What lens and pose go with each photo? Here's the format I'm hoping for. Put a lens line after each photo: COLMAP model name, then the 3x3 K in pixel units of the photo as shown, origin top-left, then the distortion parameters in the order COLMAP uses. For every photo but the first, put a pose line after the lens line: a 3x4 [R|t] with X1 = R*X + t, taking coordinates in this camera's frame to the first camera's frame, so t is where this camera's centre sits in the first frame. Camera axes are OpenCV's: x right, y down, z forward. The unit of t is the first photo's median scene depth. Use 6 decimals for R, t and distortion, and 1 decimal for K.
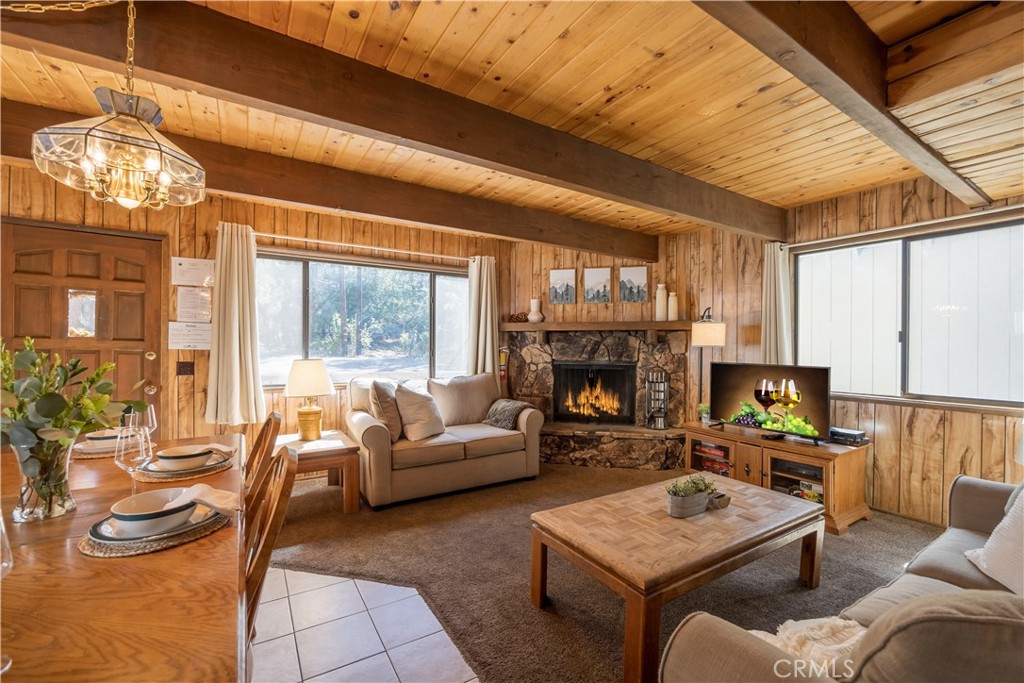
lens RADIAL K [[434.3, 0, 511.7], [0, 434.3, 347.7], [0, 0, 1]] dist [-0.001807, 0.000027]
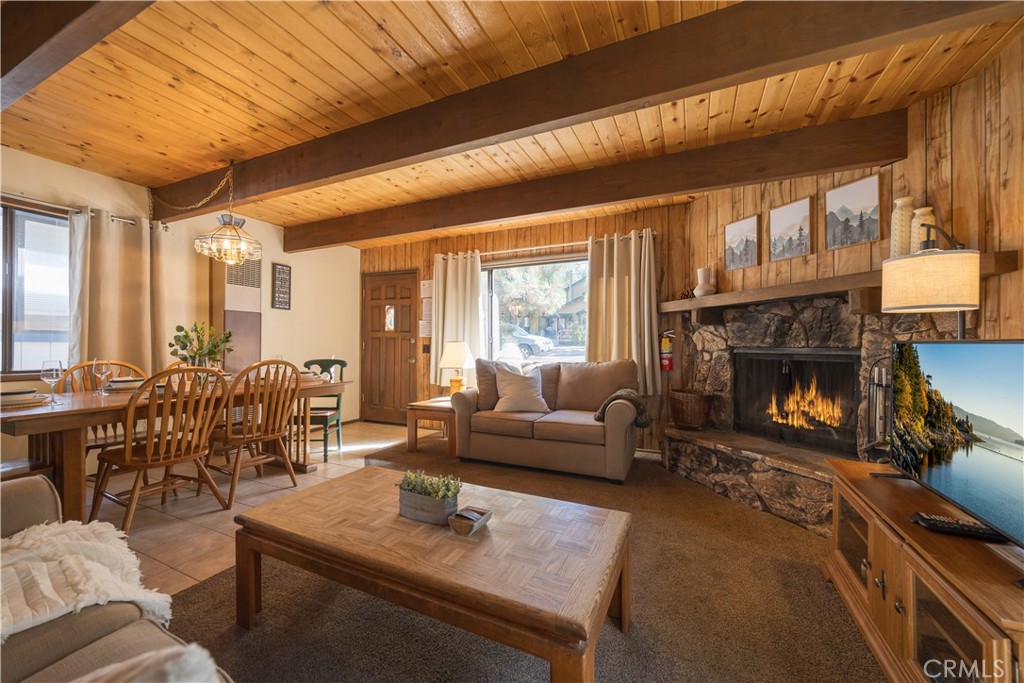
lens RADIAL K [[398.3, 0, 496.6], [0, 398.3, 346.5], [0, 0, 1]] dist [0.001307, 0.000279]
pose [[0.523309, -0.001617, -0.852142, 0.486684], [-0.003132, 0.999988, -0.003821, 0.033490], [0.852137, 0.004669, 0.523297, 0.327879]]
